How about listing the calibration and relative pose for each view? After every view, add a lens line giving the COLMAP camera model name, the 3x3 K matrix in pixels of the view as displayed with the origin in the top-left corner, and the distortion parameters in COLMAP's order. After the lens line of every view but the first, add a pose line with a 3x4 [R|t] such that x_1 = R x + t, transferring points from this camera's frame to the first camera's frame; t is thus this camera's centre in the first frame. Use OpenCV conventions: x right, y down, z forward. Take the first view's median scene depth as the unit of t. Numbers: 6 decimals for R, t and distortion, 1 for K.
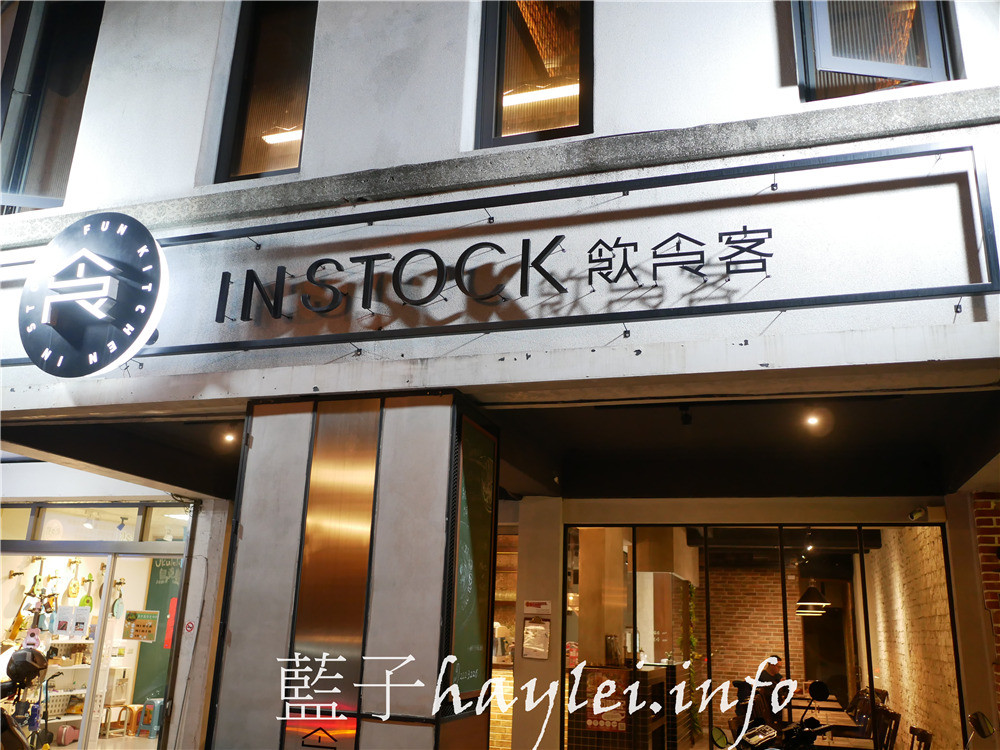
lens RADIAL K [[862.8, 0, 500.3], [0, 862.8, 375.5], [0, 0, 1]] dist [-0.019341, -0.001103]
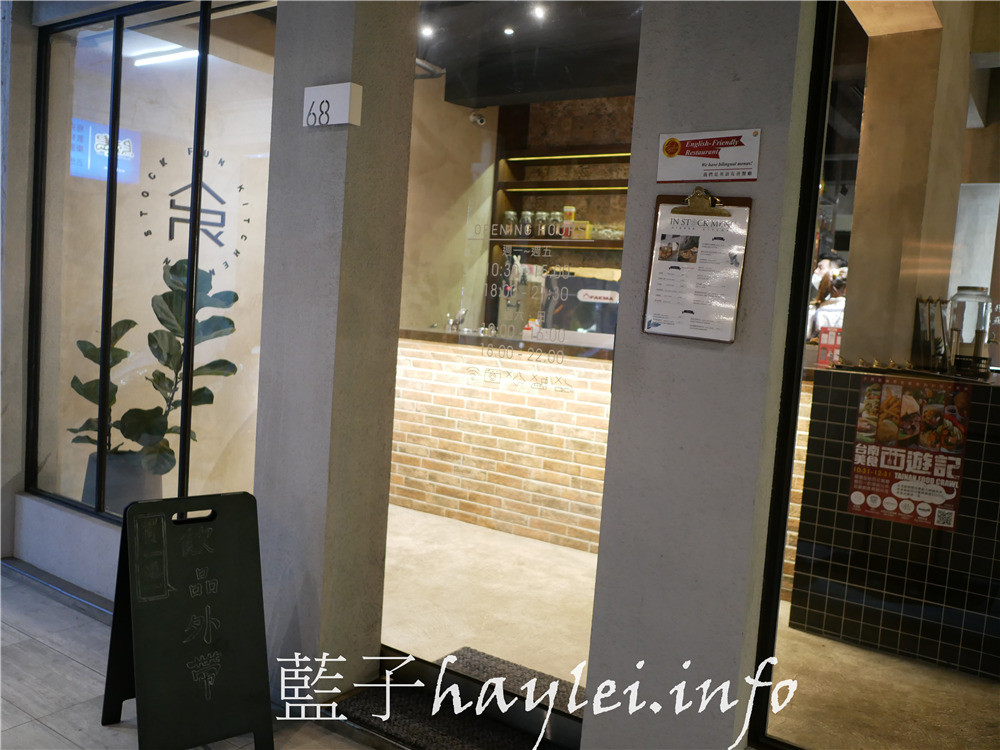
lens RADIAL K [[862.8, 0, 502.4], [0, 862.8, 375.3], [0, 0, 1]] dist [-0.019341, -0.001103]
pose [[0.960839, 0.052434, -0.272102, 0.049614], [0.044836, 0.939579, 0.339382, 0.203325], [0.273457, -0.338291, 0.900433, 0.611124]]
